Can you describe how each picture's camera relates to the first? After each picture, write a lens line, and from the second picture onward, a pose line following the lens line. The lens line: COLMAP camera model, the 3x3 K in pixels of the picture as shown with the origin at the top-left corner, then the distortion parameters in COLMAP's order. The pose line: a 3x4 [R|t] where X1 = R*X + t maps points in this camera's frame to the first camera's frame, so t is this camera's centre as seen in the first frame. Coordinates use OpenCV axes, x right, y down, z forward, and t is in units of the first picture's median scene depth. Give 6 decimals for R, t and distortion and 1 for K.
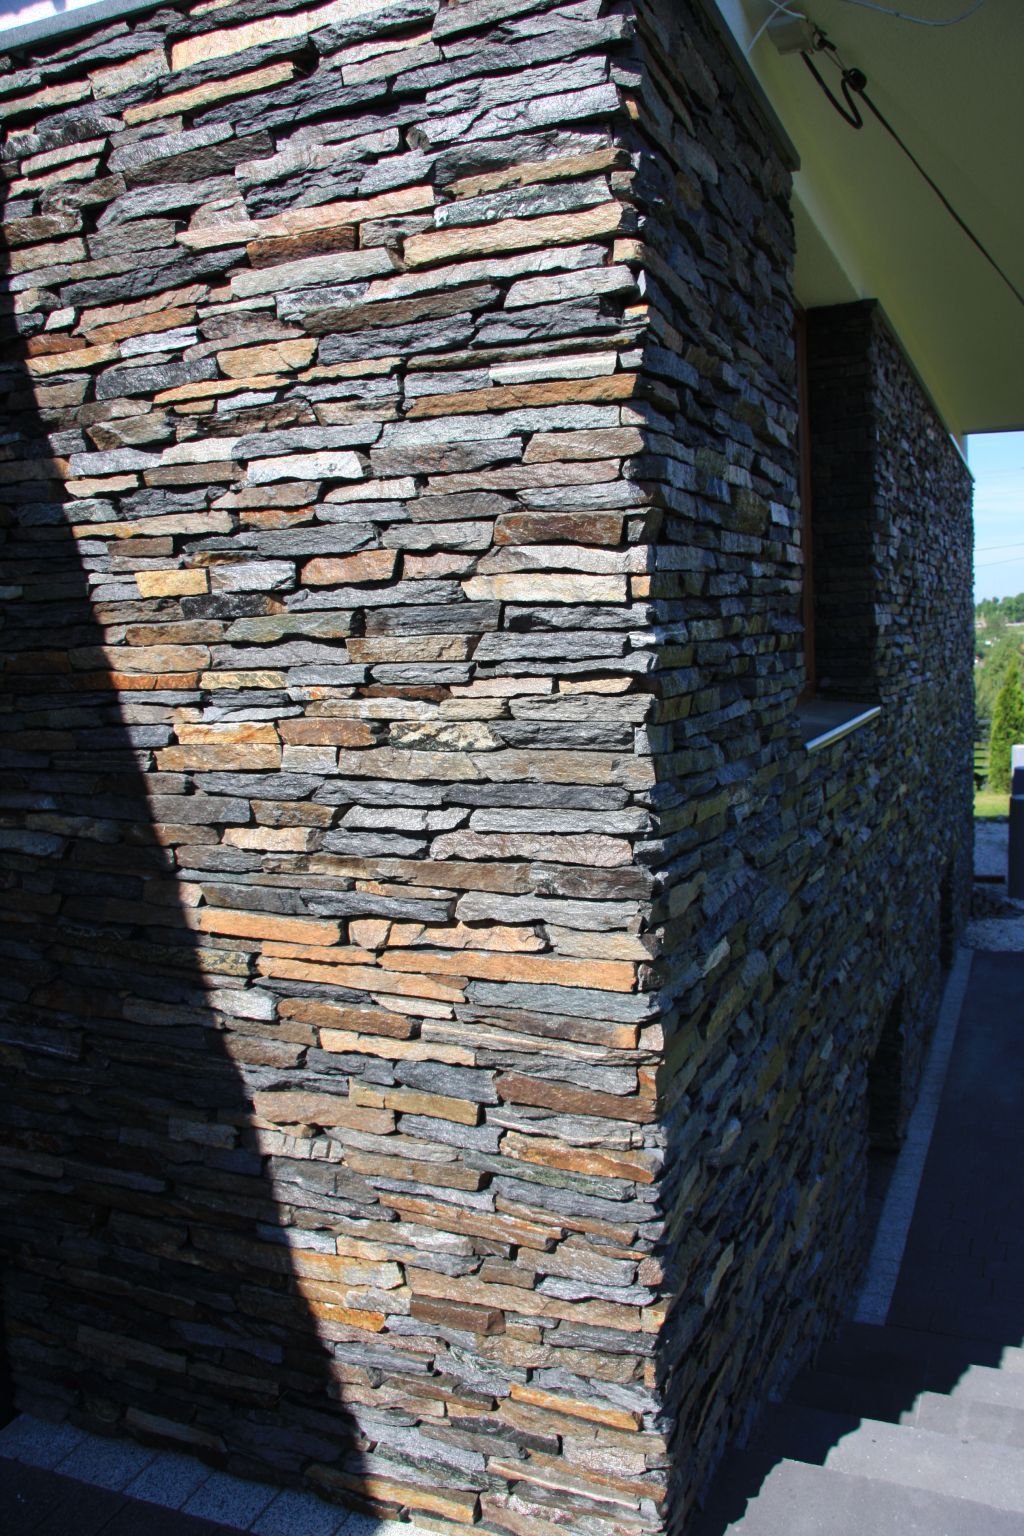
lens RADIAL K [[1194.5, 0, 550.8], [0, 1194.5, 764.9], [0, 0, 1]] dist [-0.175590, 0.122321]
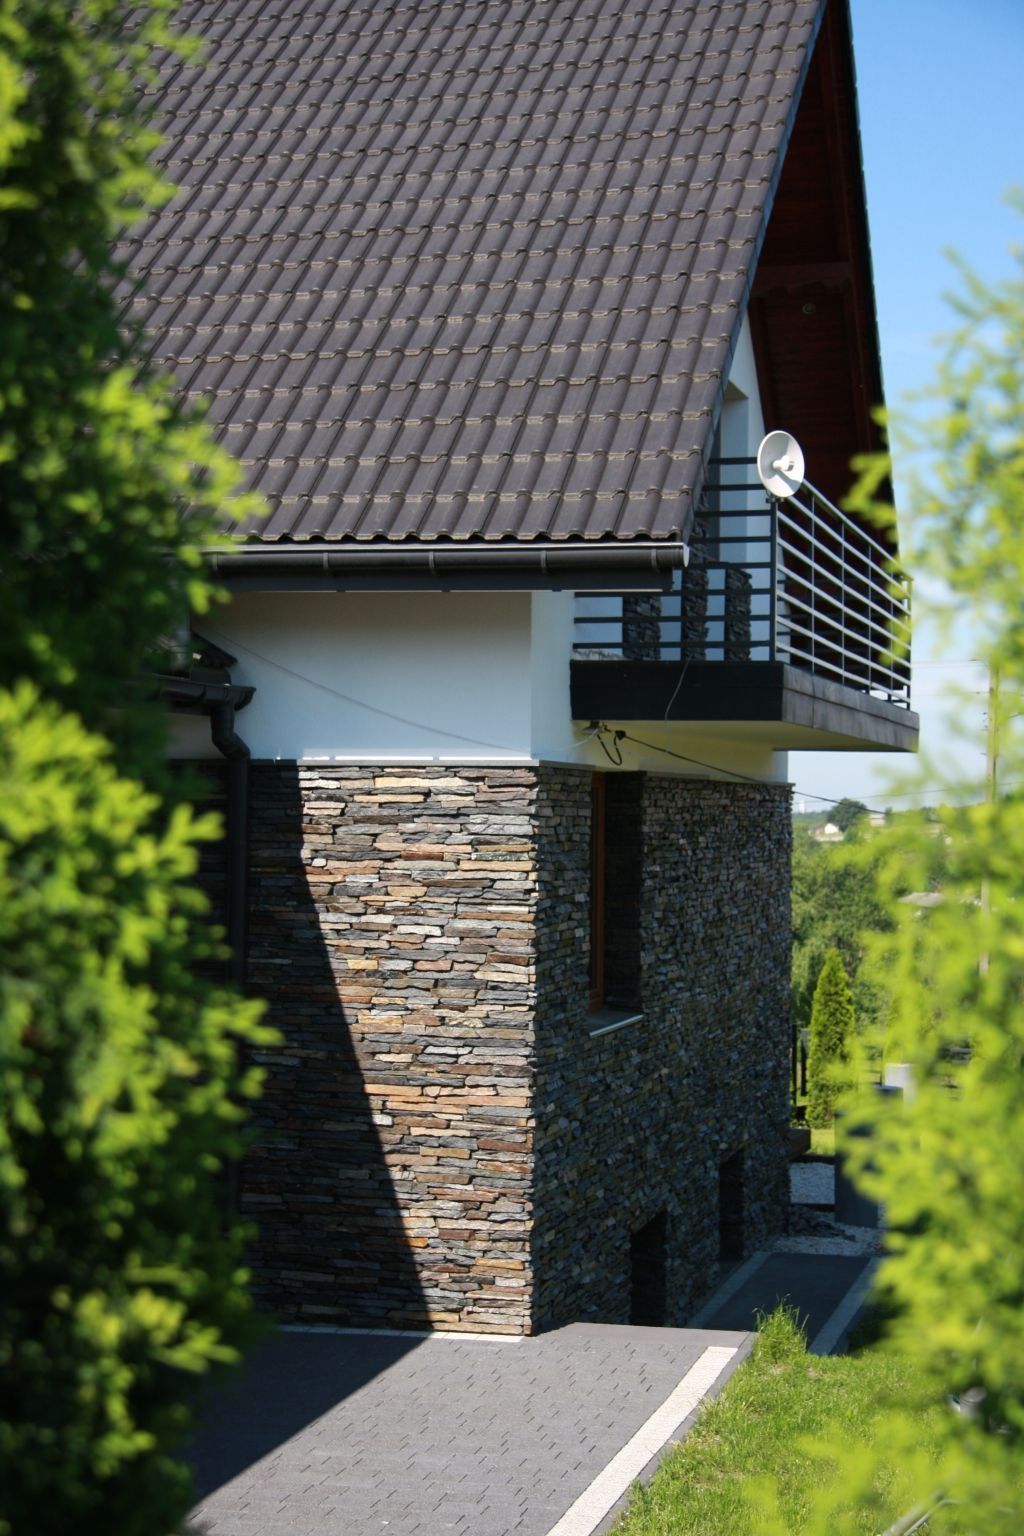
lens RADIAL K [[2749.3, 0, 512.0], [0, 2749.3, 768.0], [0, 0, 1]] dist [0.169081, 0.038681]
pose [[0.987967, 0.045465, 0.147834, -1.006114], [-0.026480, 0.991428, -0.127944, 0.219495], [-0.152383, 0.122490, 0.980702, -5.793747]]
